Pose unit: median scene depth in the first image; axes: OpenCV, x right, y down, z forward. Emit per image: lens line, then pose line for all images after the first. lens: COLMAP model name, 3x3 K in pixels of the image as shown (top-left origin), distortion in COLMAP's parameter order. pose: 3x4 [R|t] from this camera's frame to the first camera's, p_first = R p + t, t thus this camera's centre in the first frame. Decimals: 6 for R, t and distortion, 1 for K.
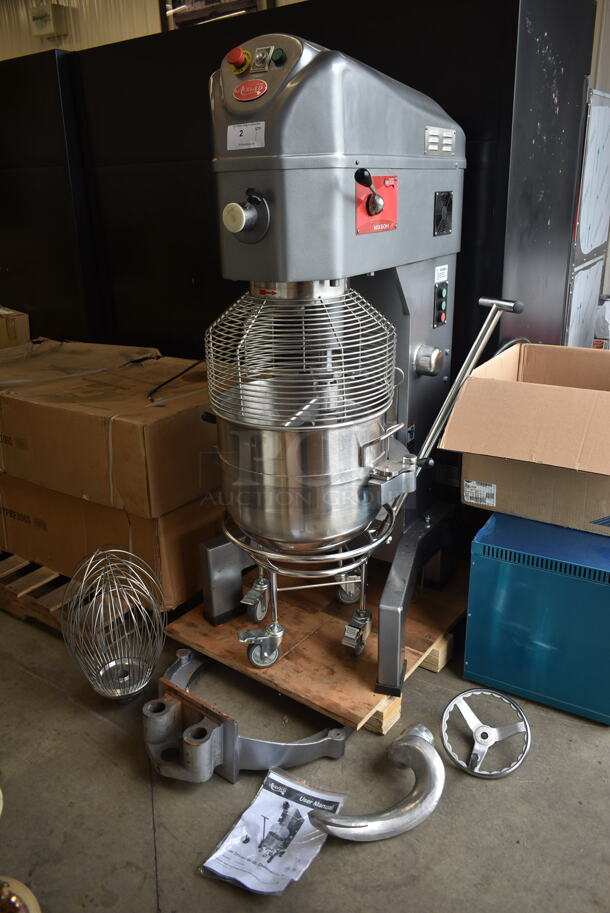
lens RADIAL K [[697.7, 0, 305.0], [0, 697.7, 456.5], [0, 0, 1]] dist [-0.024522, 0.016156]
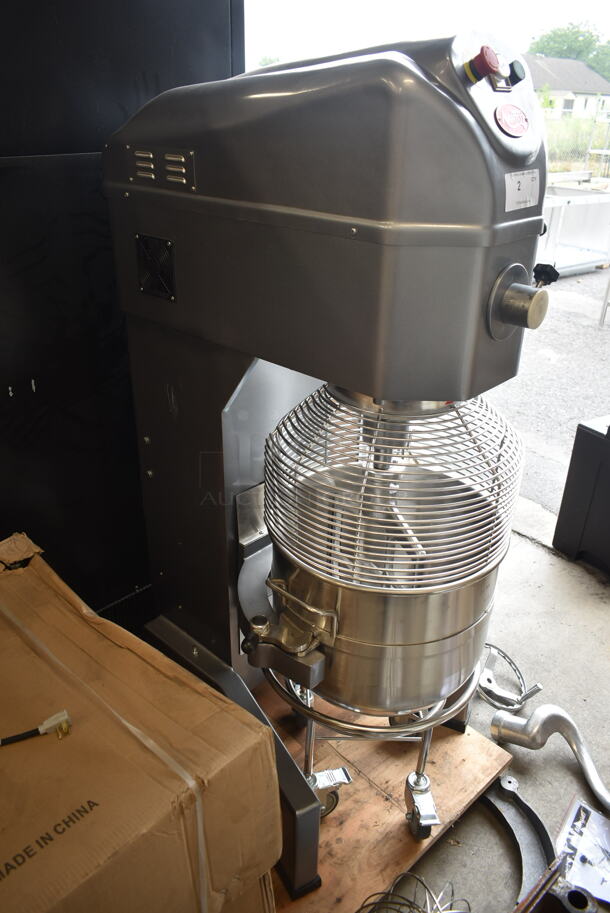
lens RADIAL K [[697.7, 0, 305.0], [0, 697.7, 456.5], [0, 0, 1]] dist [-0.024522, 0.016156]
pose [[0.166525, -0.423216, 0.890594, -0.614472], [0.339111, 0.872692, 0.351301, -0.402587], [-0.925890, 0.243510, 0.288842, 0.788329]]
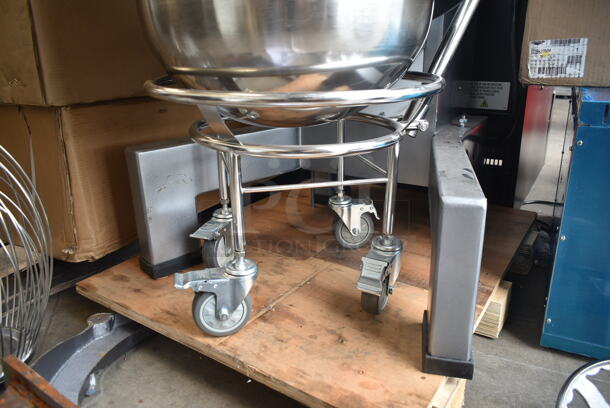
lens RADIAL K [[466.2, 0, 308.0], [0, 466.2, 203.6], [0, 0, 1]] dist [-0.024522, 0.016156]
pose [[0.998641, -0.013642, 0.050297, -0.006066], [0.014925, 0.999571, -0.025215, 0.204187], [-0.049931, 0.025931, 0.998416, 0.606239]]
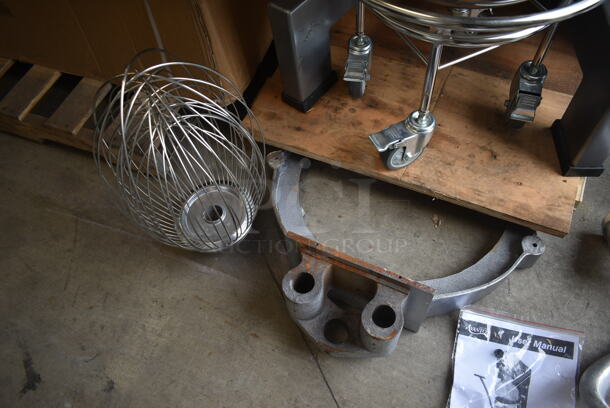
lens RADIAL K [[466.2, 0, 308.0], [0, 466.2, 203.6], [0, 0, 1]] dist [-0.024522, 0.016156]
pose [[0.974883, -0.216862, 0.050737, -0.189873], [0.141935, 0.780499, 0.608831, 0.018570], [-0.171633, -0.586337, 0.791676, 0.603370]]
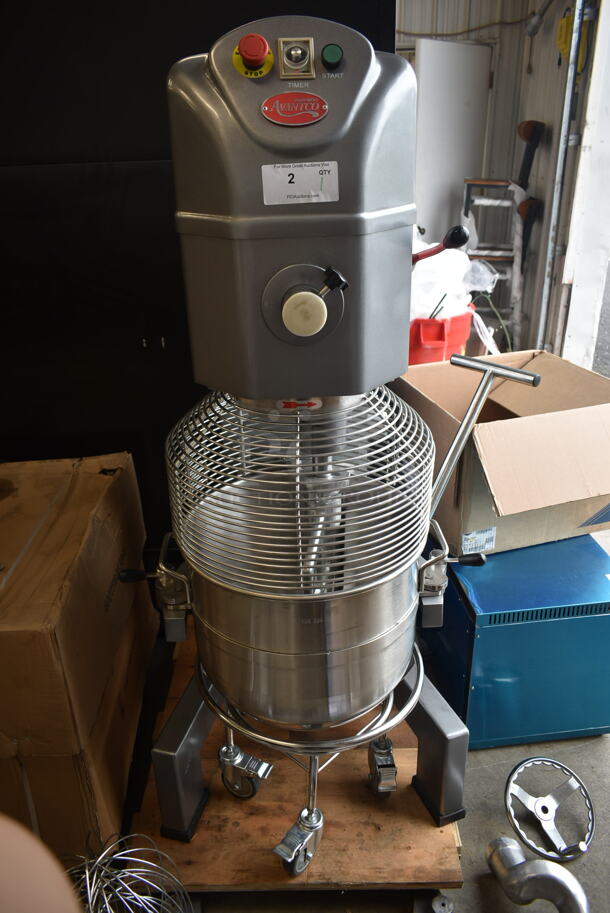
lens RADIAL K [[697.7, 0, 305.0], [0, 697.7, 456.5], [0, 0, 1]] dist [-0.024522, 0.016156]
pose [[0.799948, -0.249488, 0.545746, -0.358070], [0.221791, 0.967998, 0.117422, -0.219825], [-0.557577, 0.027109, 0.829683, 0.361237]]
